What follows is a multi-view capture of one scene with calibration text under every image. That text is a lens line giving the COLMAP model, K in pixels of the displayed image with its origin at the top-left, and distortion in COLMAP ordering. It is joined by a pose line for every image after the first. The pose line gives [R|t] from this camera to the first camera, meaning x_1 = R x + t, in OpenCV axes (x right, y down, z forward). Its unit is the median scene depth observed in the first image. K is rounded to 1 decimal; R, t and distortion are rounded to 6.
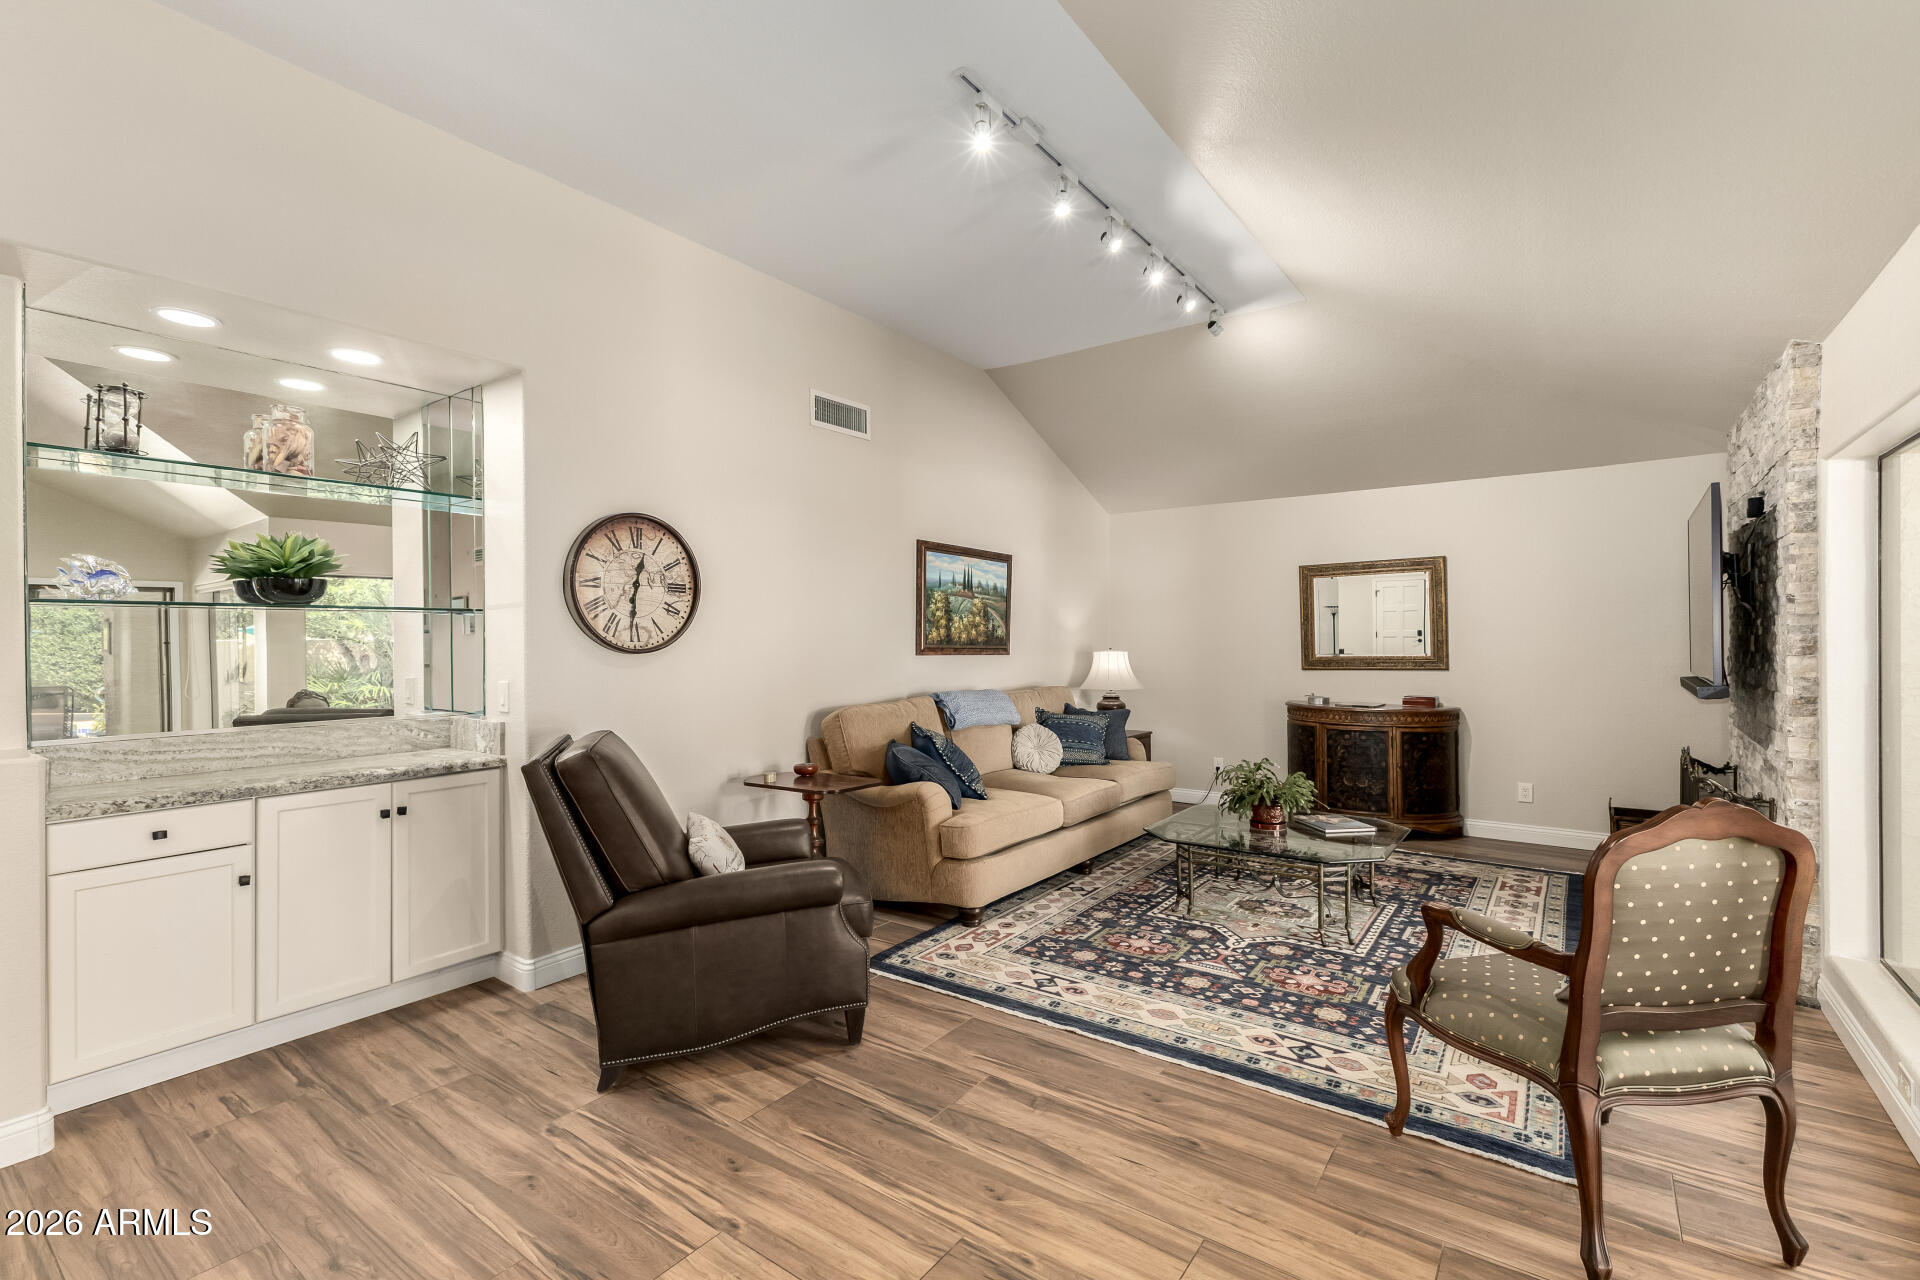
lens RADIAL K [[831.9, 0, 965.5], [0, 831.9, 634.9], [0, 0, 1]] dist [0.012929, -0.002955]
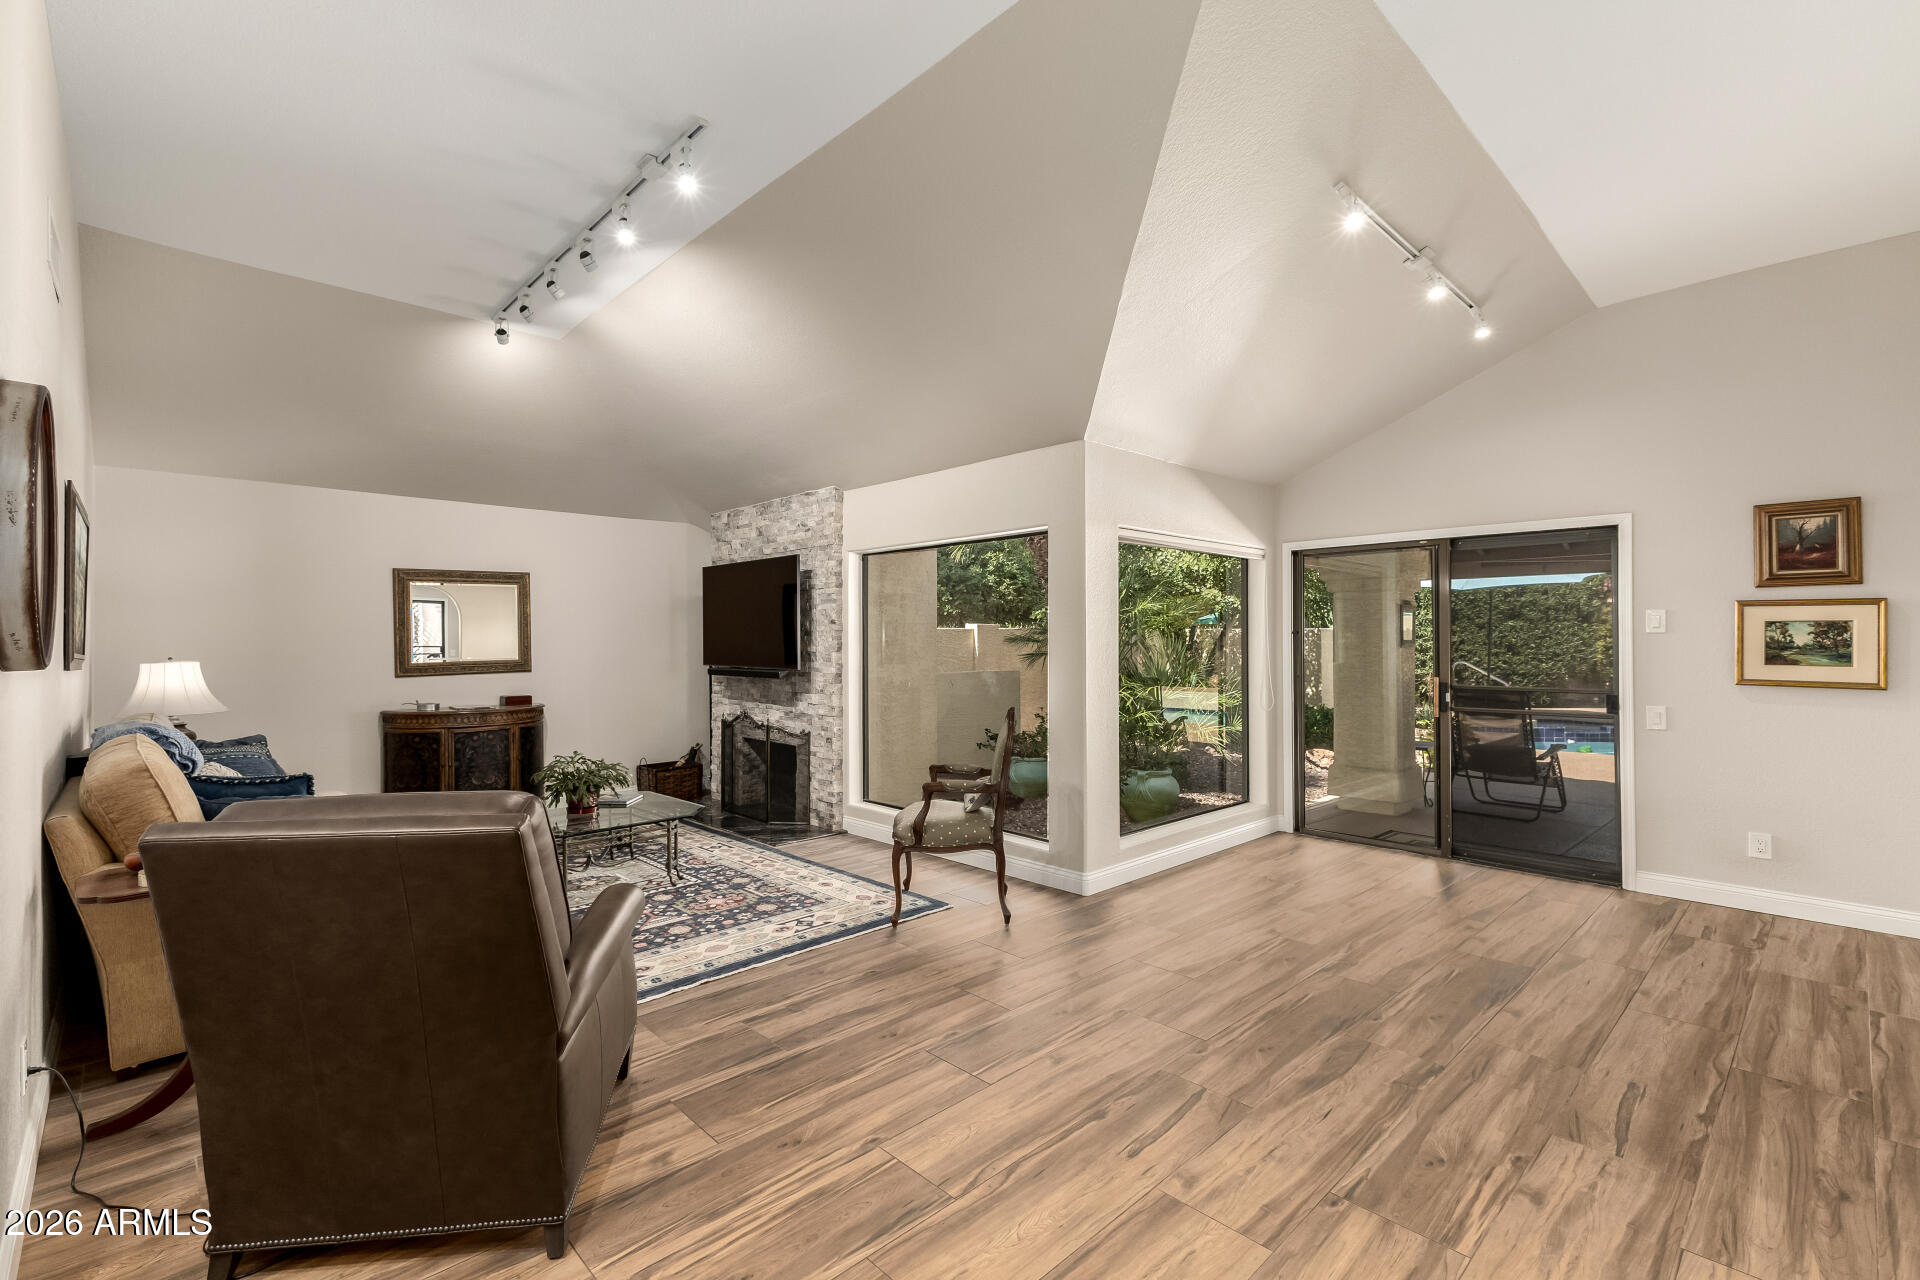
lens RADIAL K [[831.9, 0, 943.1], [0, 831.9, 639.1], [0, 0, 1]] dist [0.012929, -0.002955]
pose [[0.197238, 0.005758, 0.980339, -0.849183], [-0.000848, 0.999983, -0.005702, 0.006055], [-0.980355, 0.000294, 0.197240, 0.406149]]
